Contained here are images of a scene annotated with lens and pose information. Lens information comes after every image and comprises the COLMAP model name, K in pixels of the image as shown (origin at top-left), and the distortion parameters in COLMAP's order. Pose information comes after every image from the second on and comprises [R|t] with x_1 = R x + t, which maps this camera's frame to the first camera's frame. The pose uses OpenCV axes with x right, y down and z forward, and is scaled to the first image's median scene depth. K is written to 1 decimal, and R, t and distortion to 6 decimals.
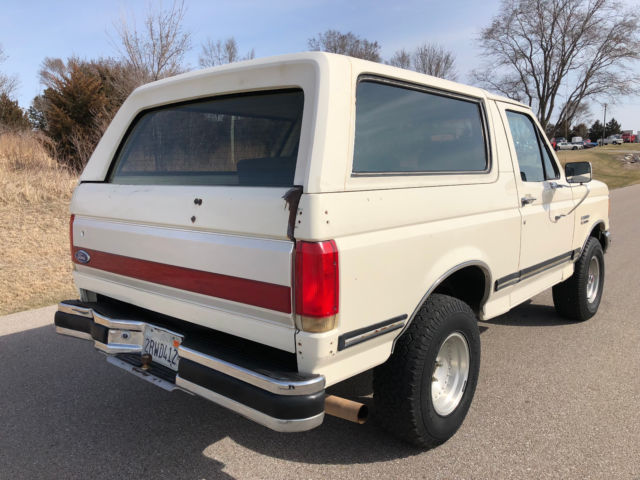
lens RADIAL K [[516.8, 0, 320.0], [0, 516.8, 224.5], [0, 0, 1]] dist [0.038560, -0.004293]
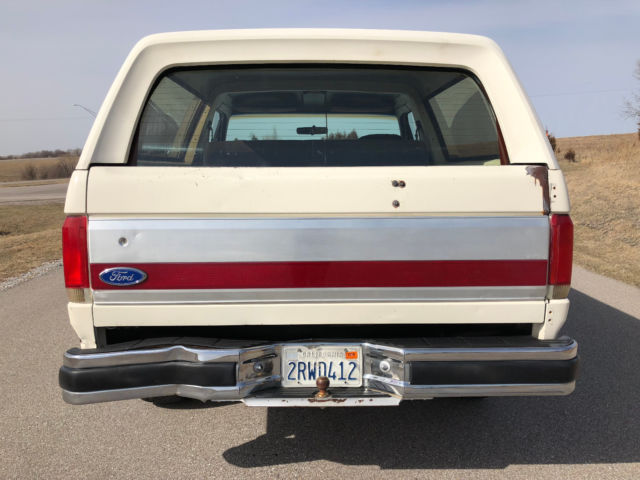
lens RADIAL K [[516.8, 0, 320.0], [0, 516.8, 224.5], [0, 0, 1]] dist [0.038560, -0.004293]
pose [[0.742206, -0.066688, 0.666846, -0.914418], [0.067343, 0.997422, 0.024794, -0.005627], [-0.666780, 0.026505, 0.744783, 0.432020]]
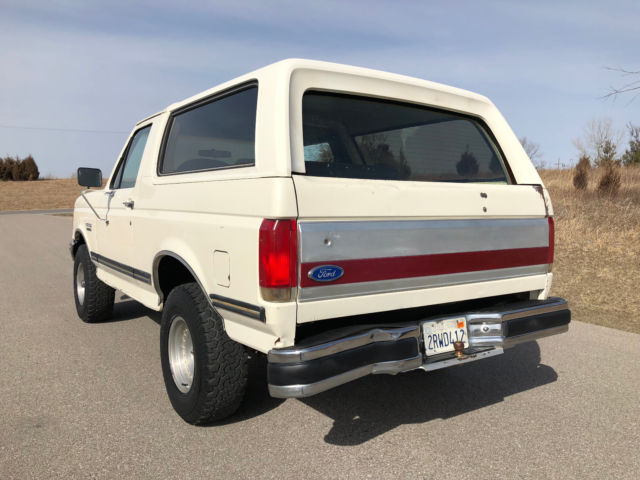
lens RADIAL K [[516.8, 0, 320.0], [0, 516.8, 224.5], [0, 0, 1]] dist [0.038560, -0.004293]
pose [[0.253488, -0.029069, 0.966902, -1.503255], [0.087877, 0.996107, 0.006909, -0.017261], [-0.963339, 0.083217, 0.255056, 1.053635]]
